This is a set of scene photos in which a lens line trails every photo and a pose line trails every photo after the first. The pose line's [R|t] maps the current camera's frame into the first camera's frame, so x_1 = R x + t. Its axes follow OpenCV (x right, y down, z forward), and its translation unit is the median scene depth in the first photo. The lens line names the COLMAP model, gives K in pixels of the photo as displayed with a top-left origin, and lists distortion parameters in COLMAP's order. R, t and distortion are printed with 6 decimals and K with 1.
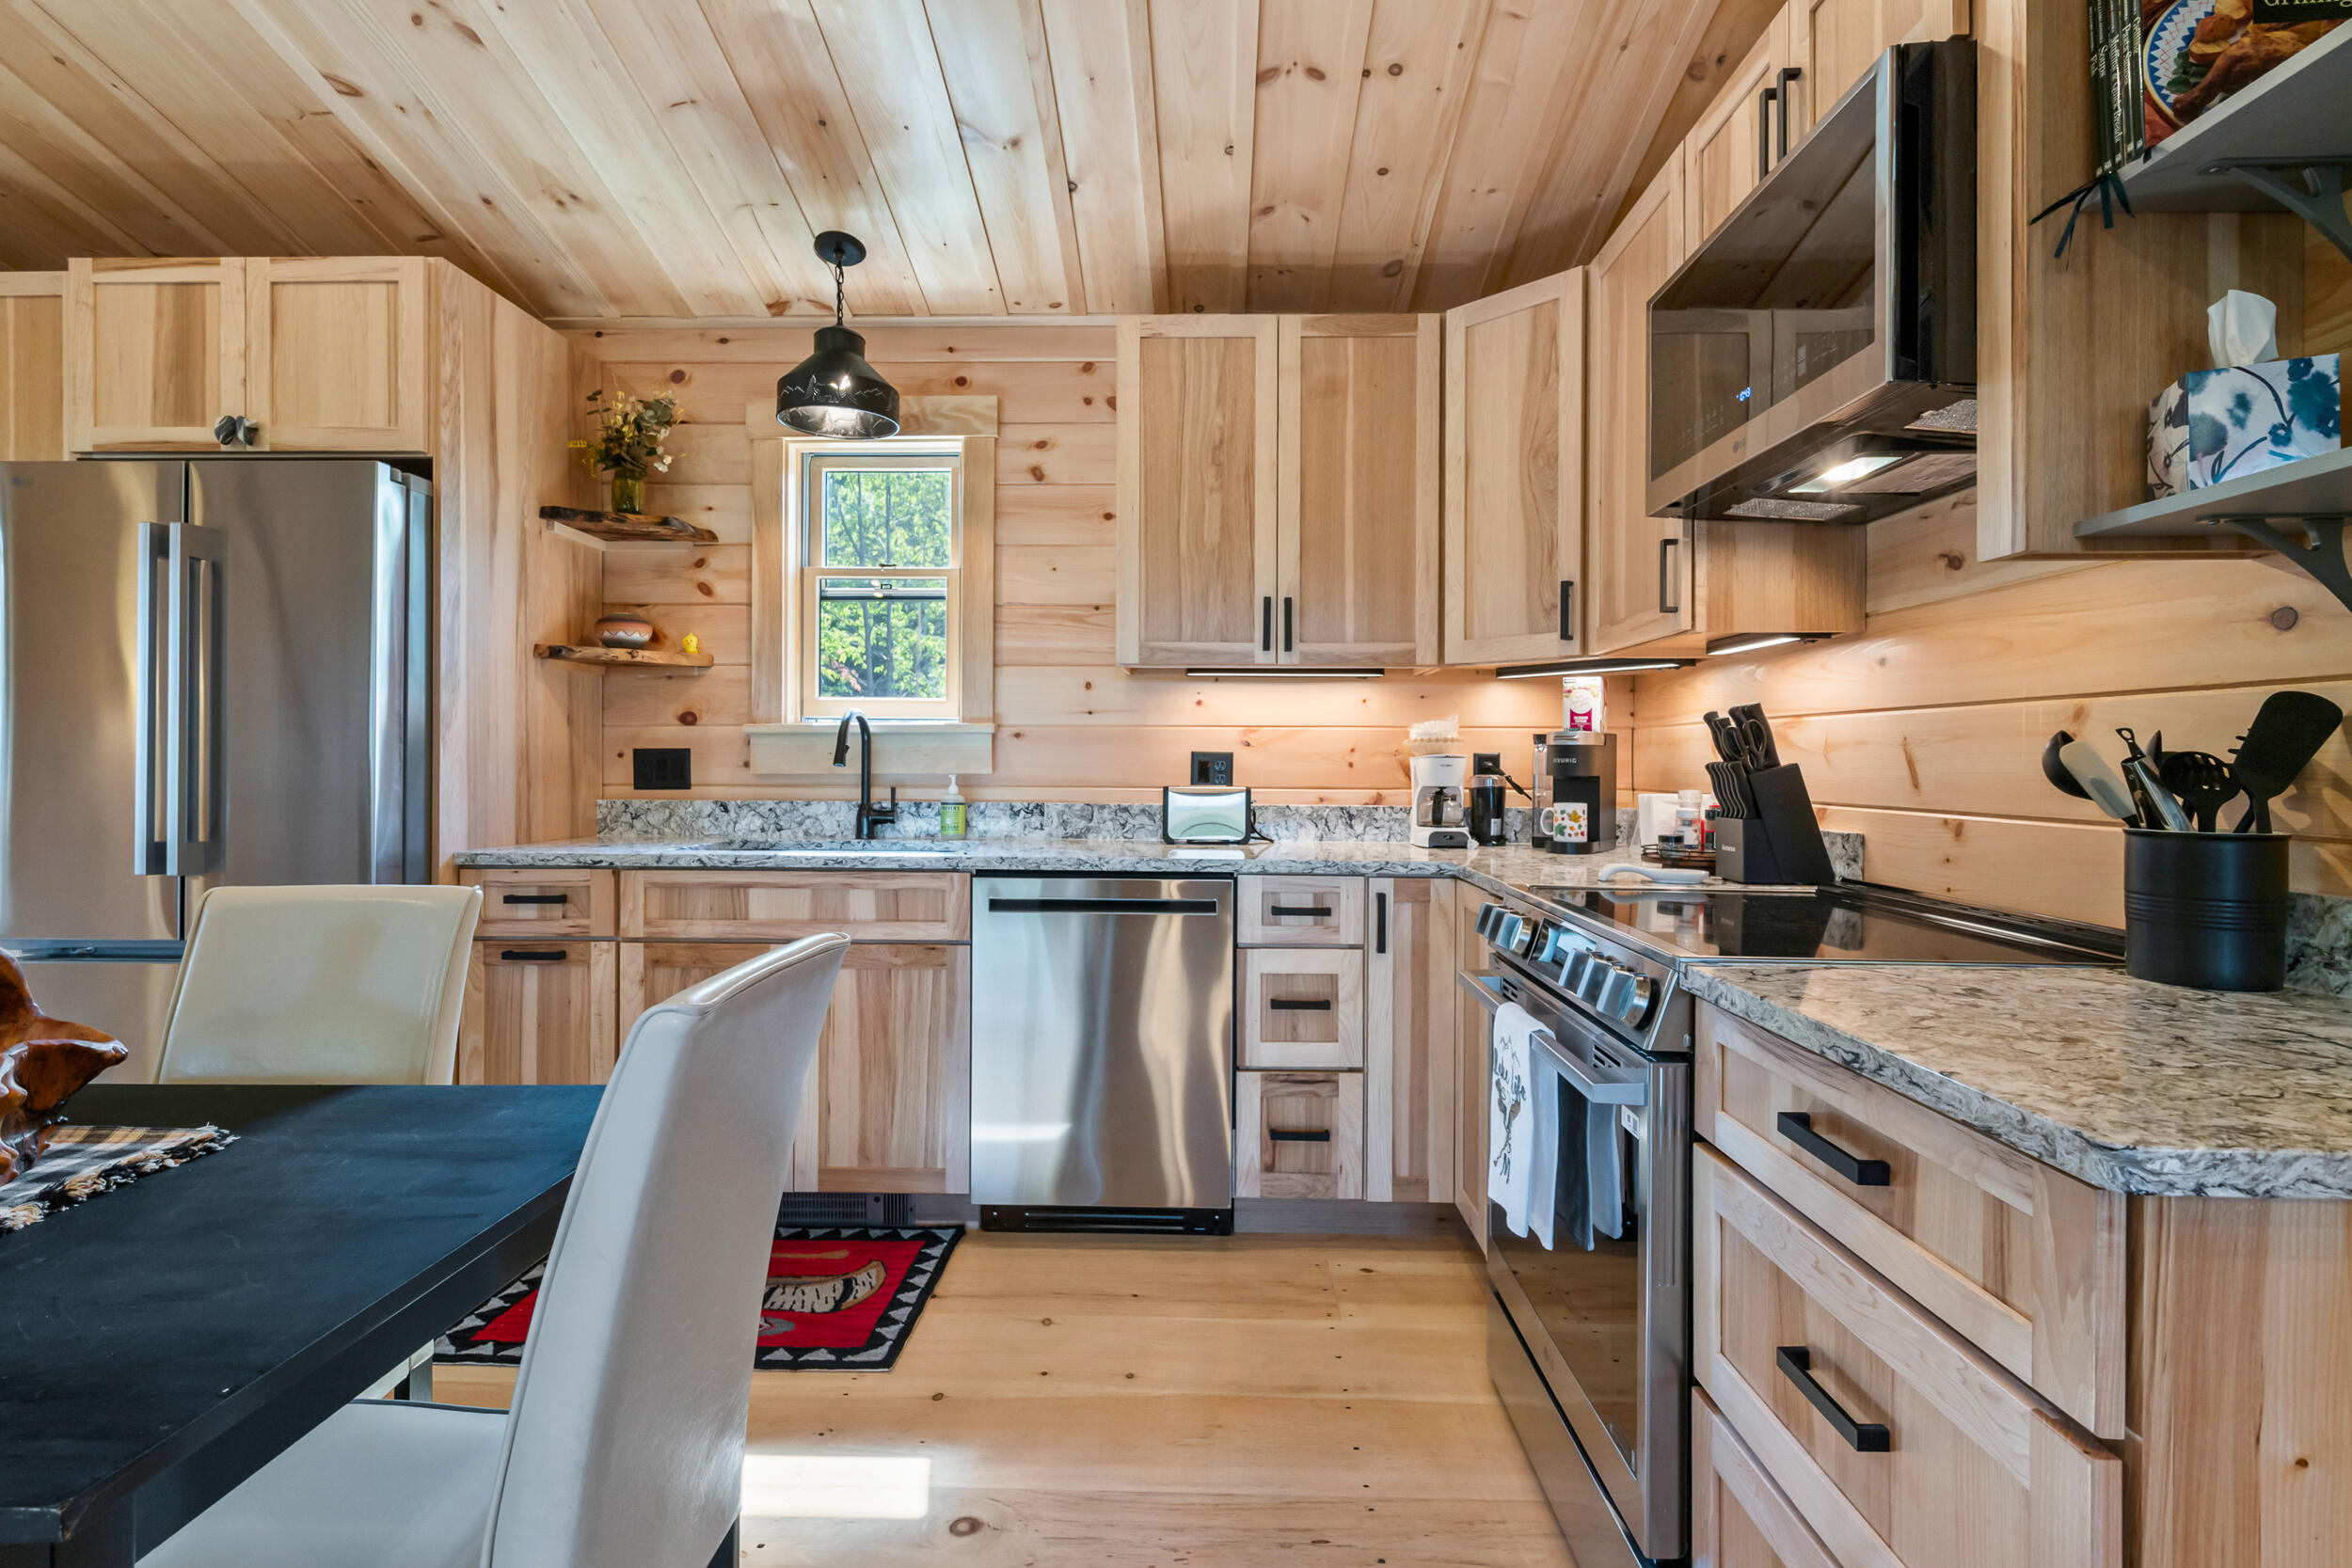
lens RADIAL K [[1136.4, 0, 1179.6], [0, 1136.4, 759.9], [0, 0, 1]] dist [0.000990, -0.000040]
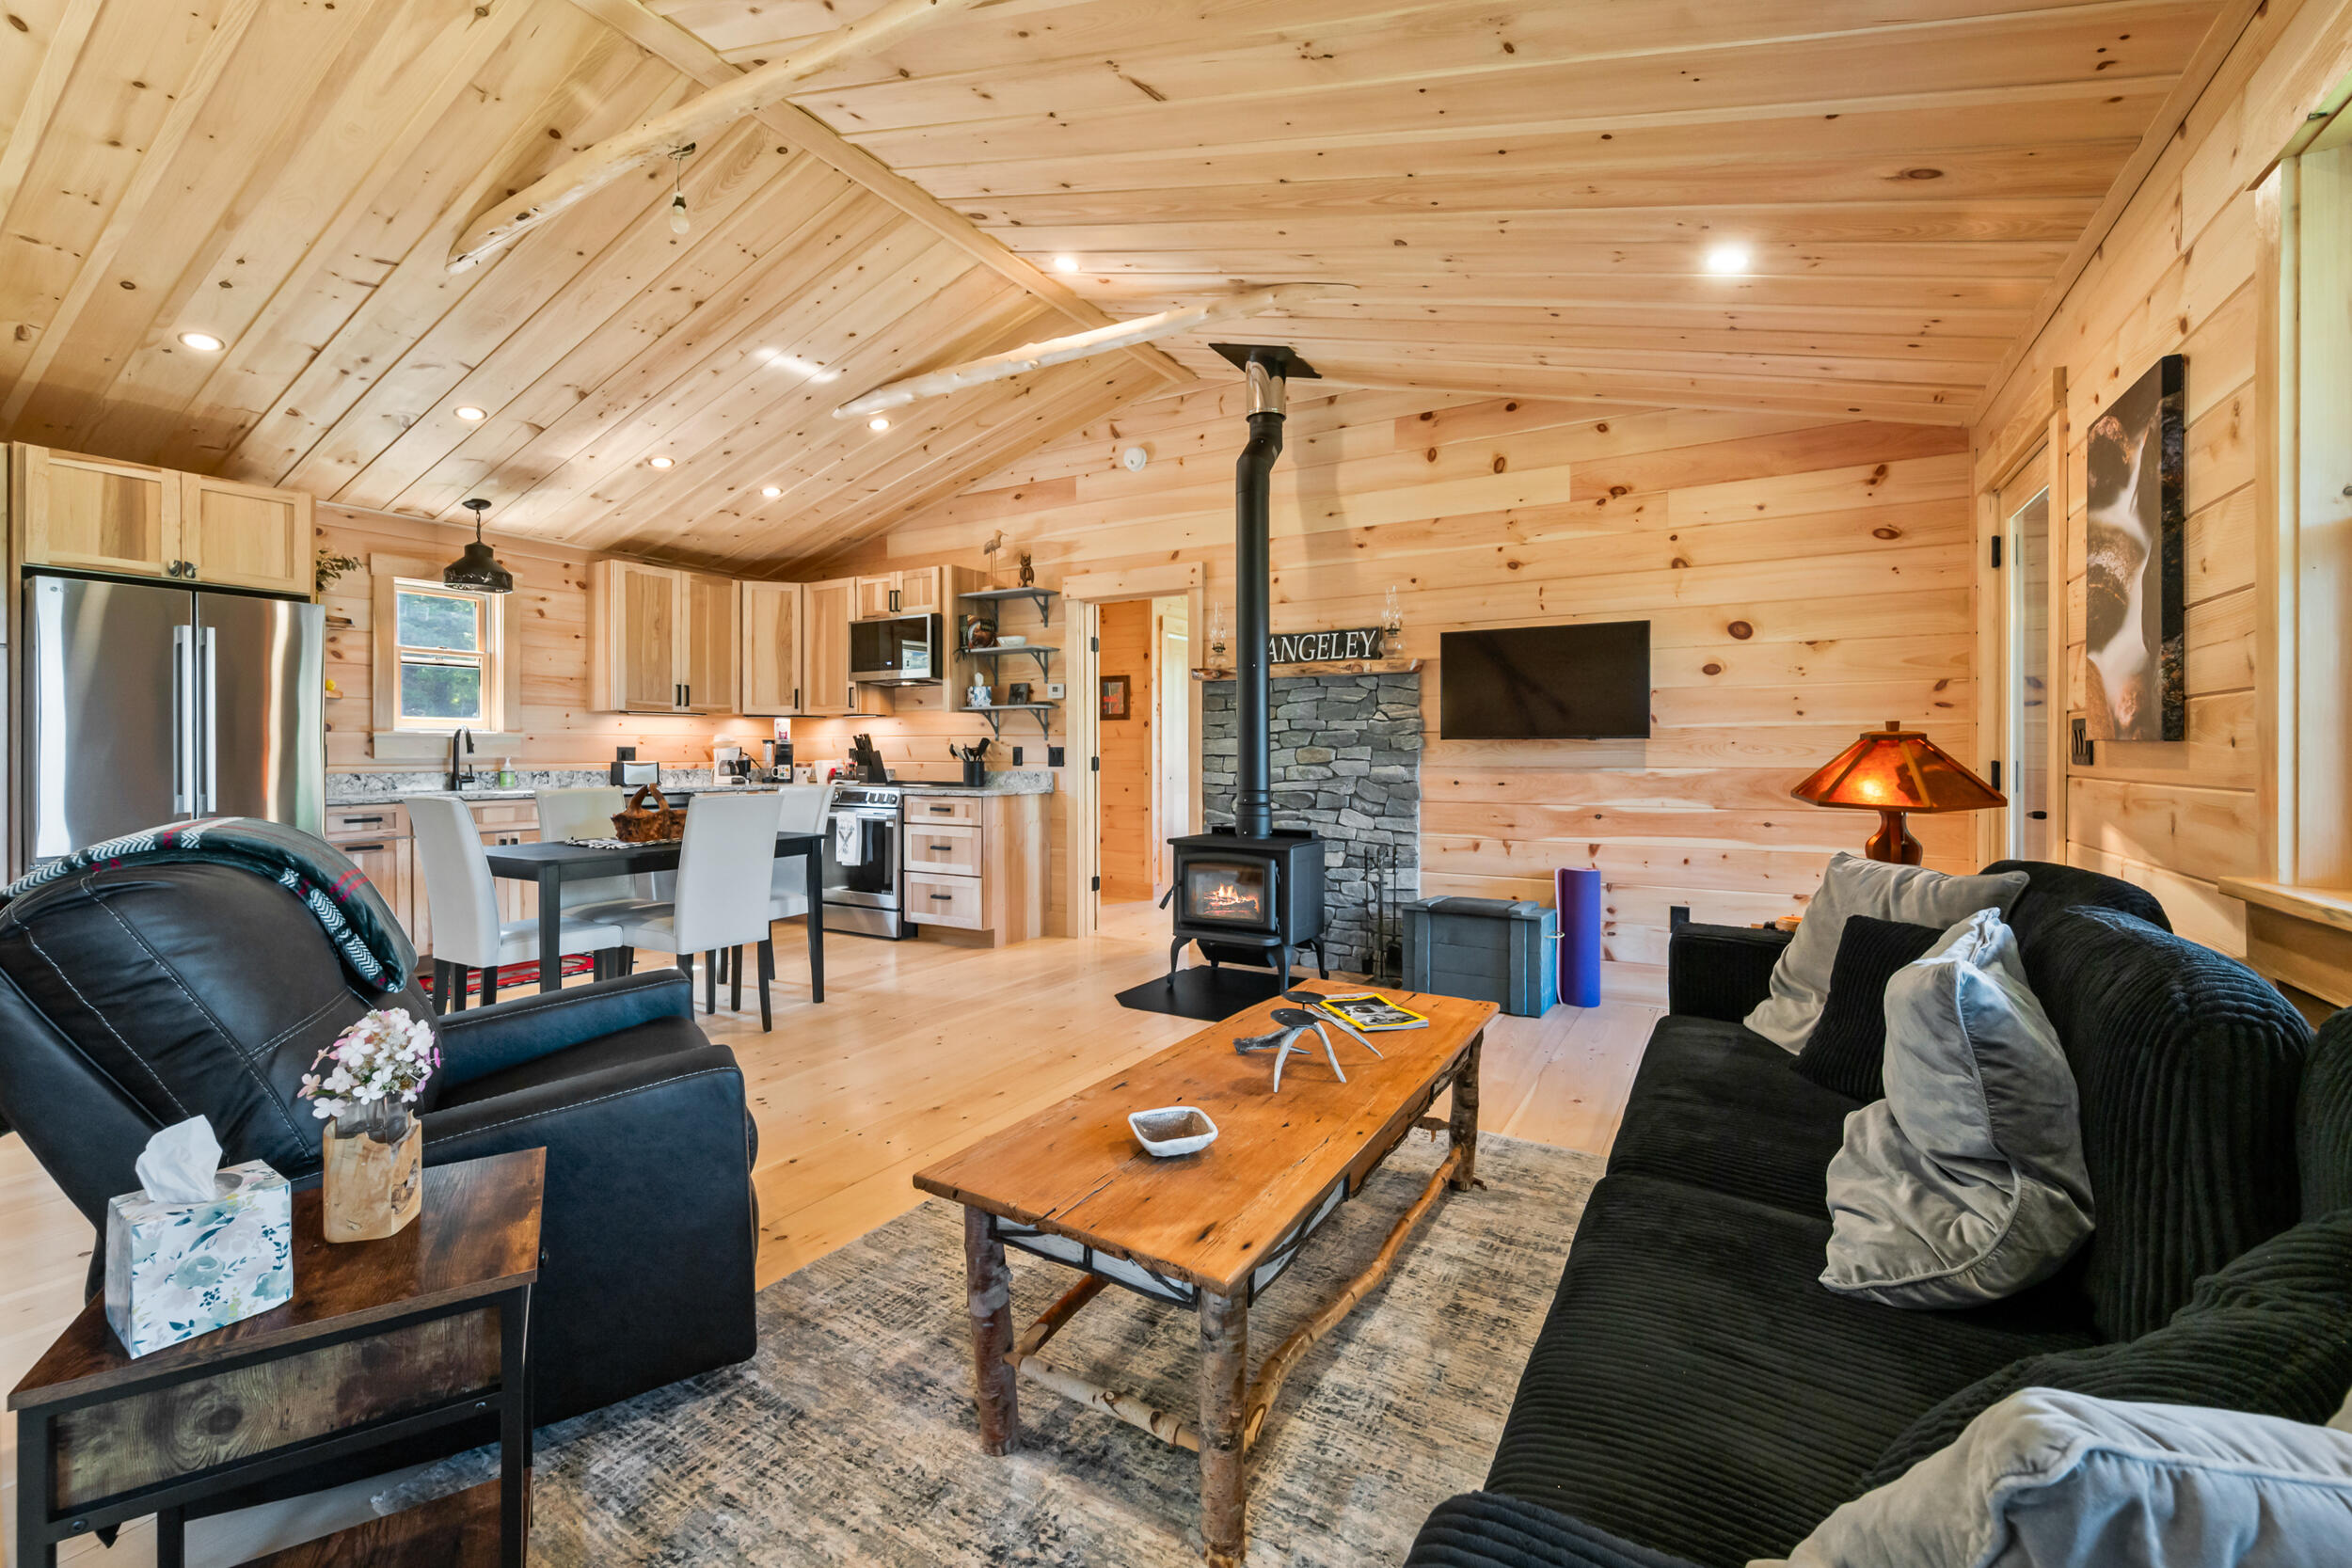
lens RADIAL K [[961.3, 0, 1178.7], [0, 961.3, 751.8], [0, 0, 1]] dist [0.000185, 0.000012]
pose [[0.497688, -0.004542, 0.867344, -1.209025], [0.002012, 0.999990, 0.004082, -0.002360], [-0.867354, -0.000286, 0.497692, -1.002382]]
